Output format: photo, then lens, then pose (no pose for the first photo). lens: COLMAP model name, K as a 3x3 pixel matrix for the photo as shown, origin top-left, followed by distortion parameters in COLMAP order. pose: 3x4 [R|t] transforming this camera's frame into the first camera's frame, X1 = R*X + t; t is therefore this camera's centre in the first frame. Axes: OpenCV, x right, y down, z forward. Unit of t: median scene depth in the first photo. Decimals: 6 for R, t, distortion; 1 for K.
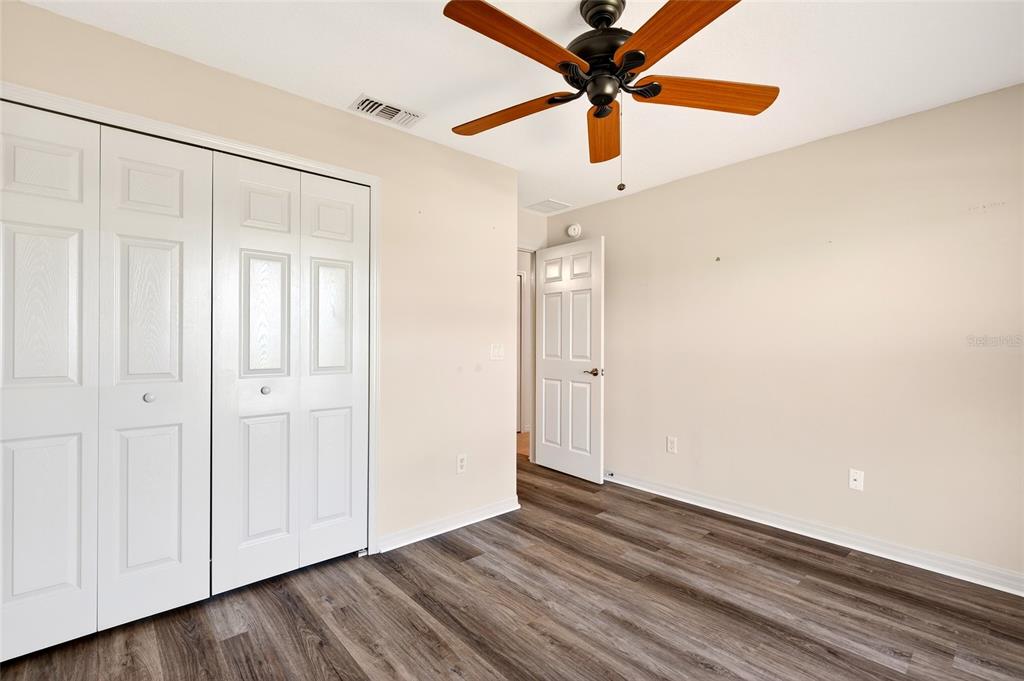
lens RADIAL K [[462.2, 0, 512.0], [0, 462.2, 340.5], [0, 0, 1]] dist [0.001926, -0.000030]
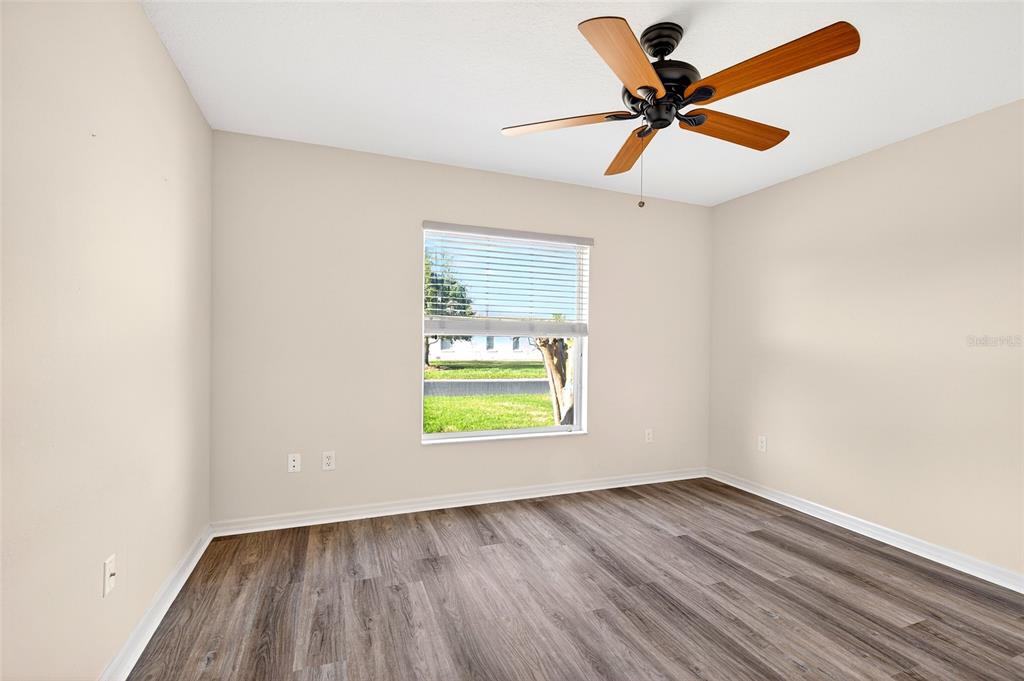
lens RADIAL K [[462.2, 0, 512.0], [0, 462.2, 340.5], [0, 0, 1]] dist [0.001926, -0.000030]
pose [[-0.935514, -0.020768, 0.352679, 0.116069], [-0.020795, 0.999777, 0.003713, -0.001533], [-0.352678, -0.003860, -0.935737, 1.927363]]
